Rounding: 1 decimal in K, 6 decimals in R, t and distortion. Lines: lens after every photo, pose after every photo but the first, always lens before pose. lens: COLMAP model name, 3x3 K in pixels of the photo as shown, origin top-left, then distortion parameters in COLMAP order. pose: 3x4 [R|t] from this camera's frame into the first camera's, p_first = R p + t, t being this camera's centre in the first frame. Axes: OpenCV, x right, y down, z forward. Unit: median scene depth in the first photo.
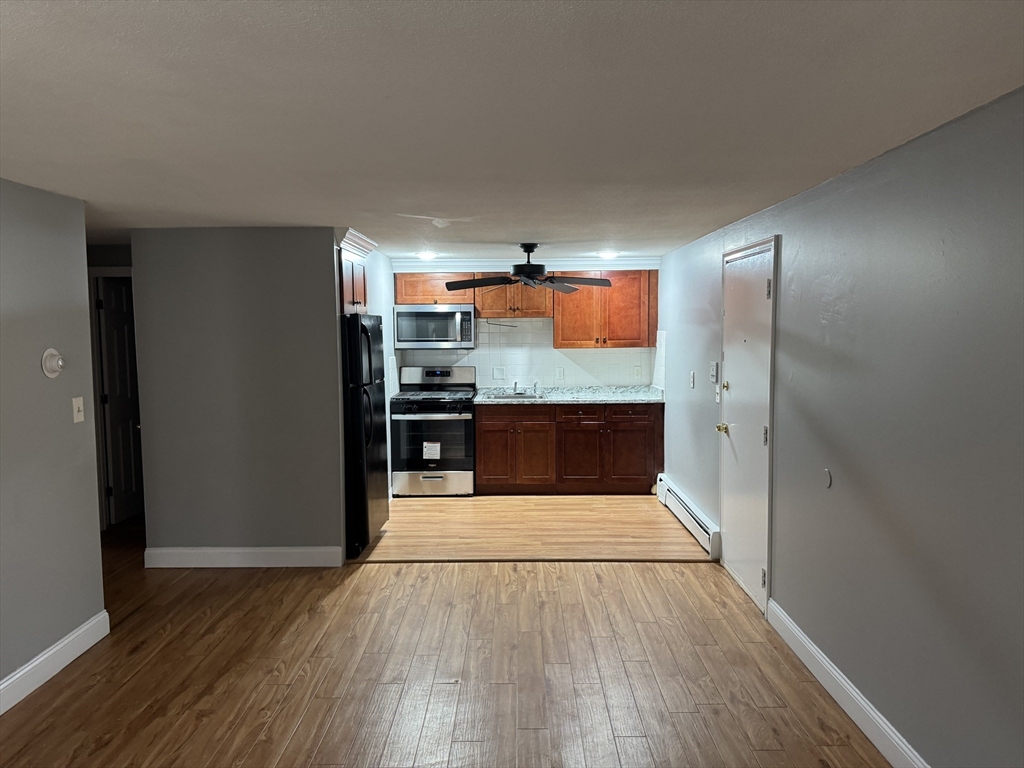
lens RADIAL K [[729.6, 0, 511.3], [0, 729.6, 384.4], [0, 0, 1]] dist [0.066164, -0.071697]
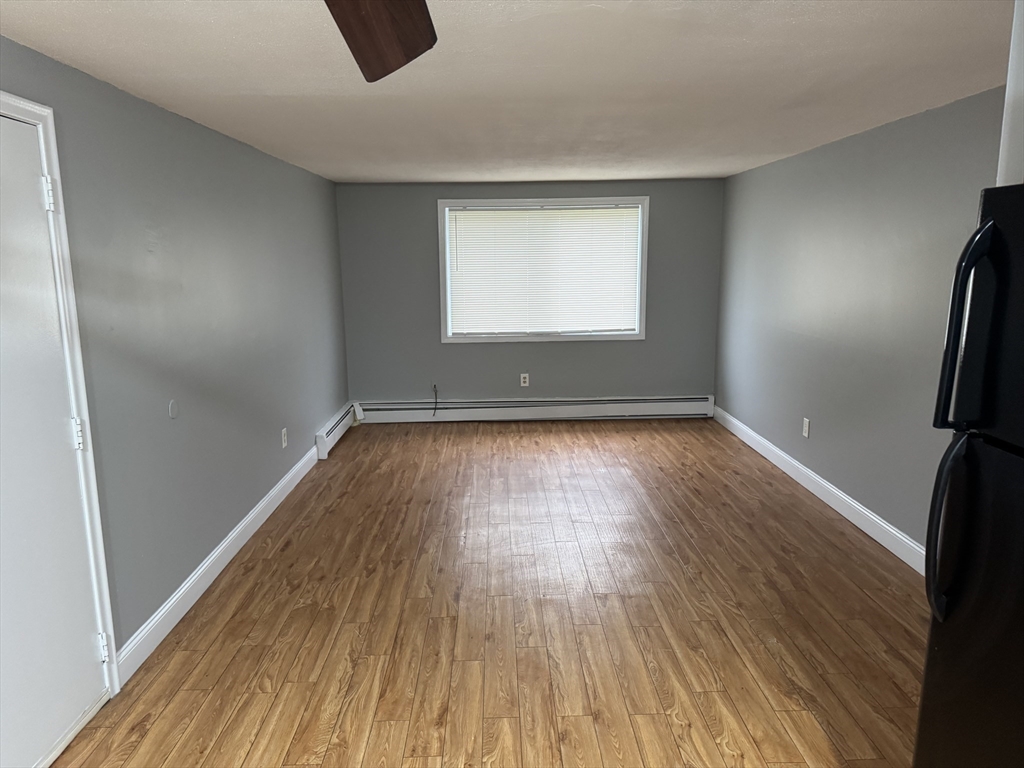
lens RADIAL K [[729.6, 0, 511.2], [0, 729.6, 386.8], [0, 0, 1]] dist [0.066164, -0.071697]
pose [[-0.999289, 0.025046, -0.028179, -0.004837], [0.017042, 0.966800, 0.254967, -0.124949], [0.033629, 0.254306, -0.966539, 1.633301]]
